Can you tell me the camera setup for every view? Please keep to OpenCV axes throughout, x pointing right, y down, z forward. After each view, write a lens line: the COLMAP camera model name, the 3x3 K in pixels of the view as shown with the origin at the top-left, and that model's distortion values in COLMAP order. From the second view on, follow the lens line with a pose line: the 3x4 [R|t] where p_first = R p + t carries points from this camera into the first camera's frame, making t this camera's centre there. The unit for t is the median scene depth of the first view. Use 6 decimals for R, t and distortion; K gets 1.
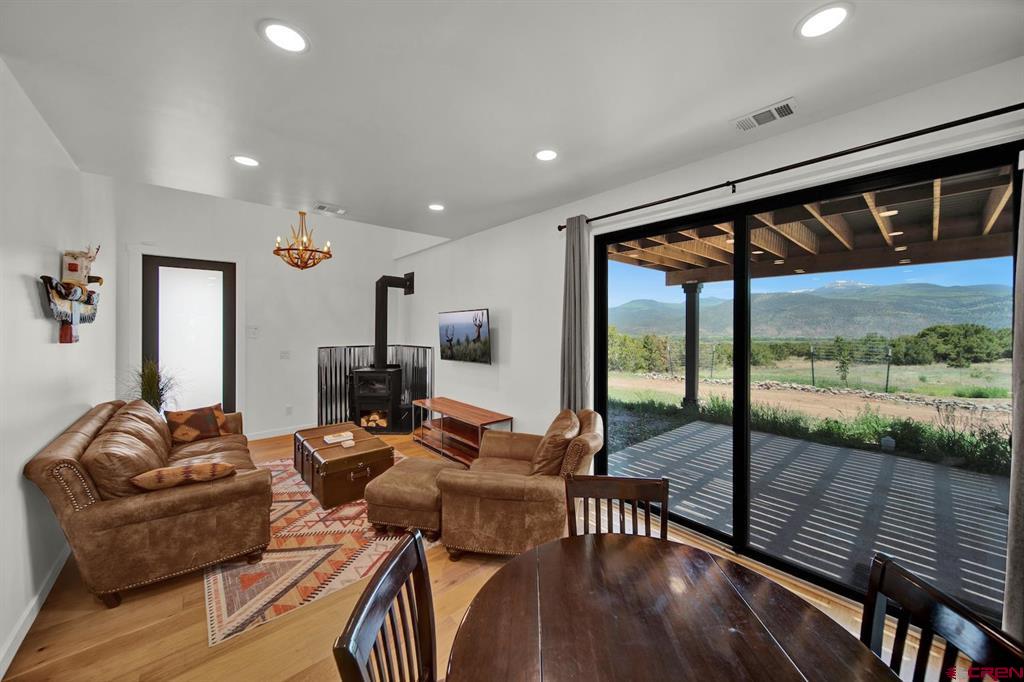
lens RADIAL K [[361.7, 0, 521.5], [0, 361.7, 330.7], [0, 0, 1]] dist [-0.006148, -0.000058]
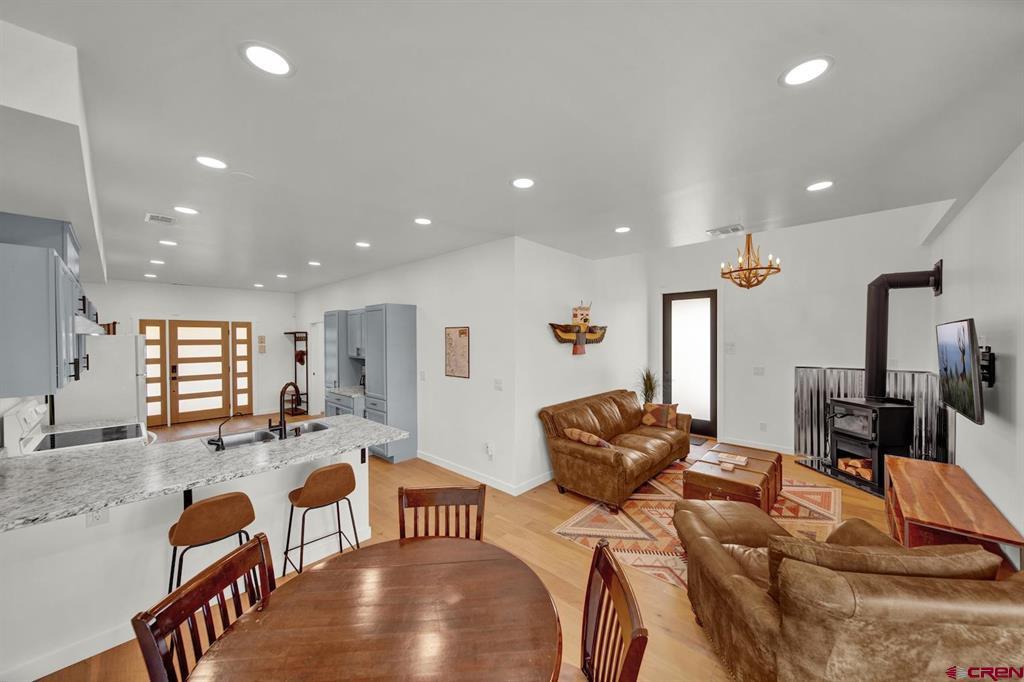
lens RADIAL K [[361.7, 0, 519.0], [0, 361.7, 344.8], [0, 0, 1]] dist [-0.006148, -0.000058]
pose [[0.099246, 0.017672, -0.994906, 0.317535], [-0.004110, 0.999841, 0.017350, -0.024973], [0.995054, 0.002368, 0.099303, 0.241568]]
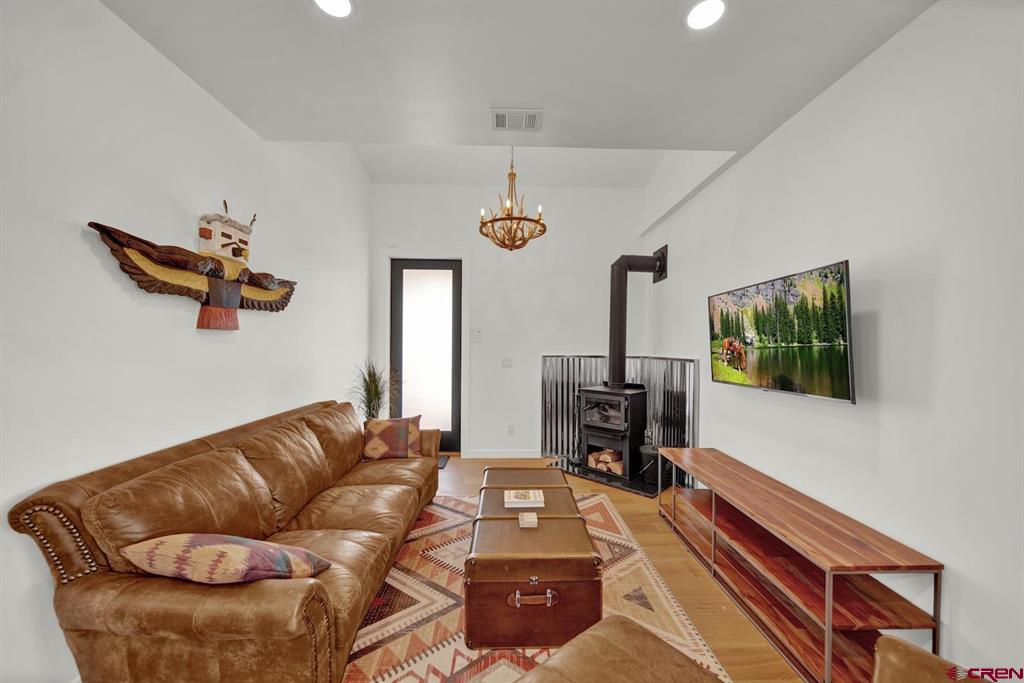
lens RADIAL K [[361.7, 0, 518.1], [0, 361.7, 346.4], [0, 0, 1]] dist [-0.006148, -0.000058]
pose [[0.760269, 0.008108, -0.649558, -0.095040], [-0.013812, 0.999898, -0.003685, 0.033507], [0.649462, 0.011773, 0.760303, 0.405709]]
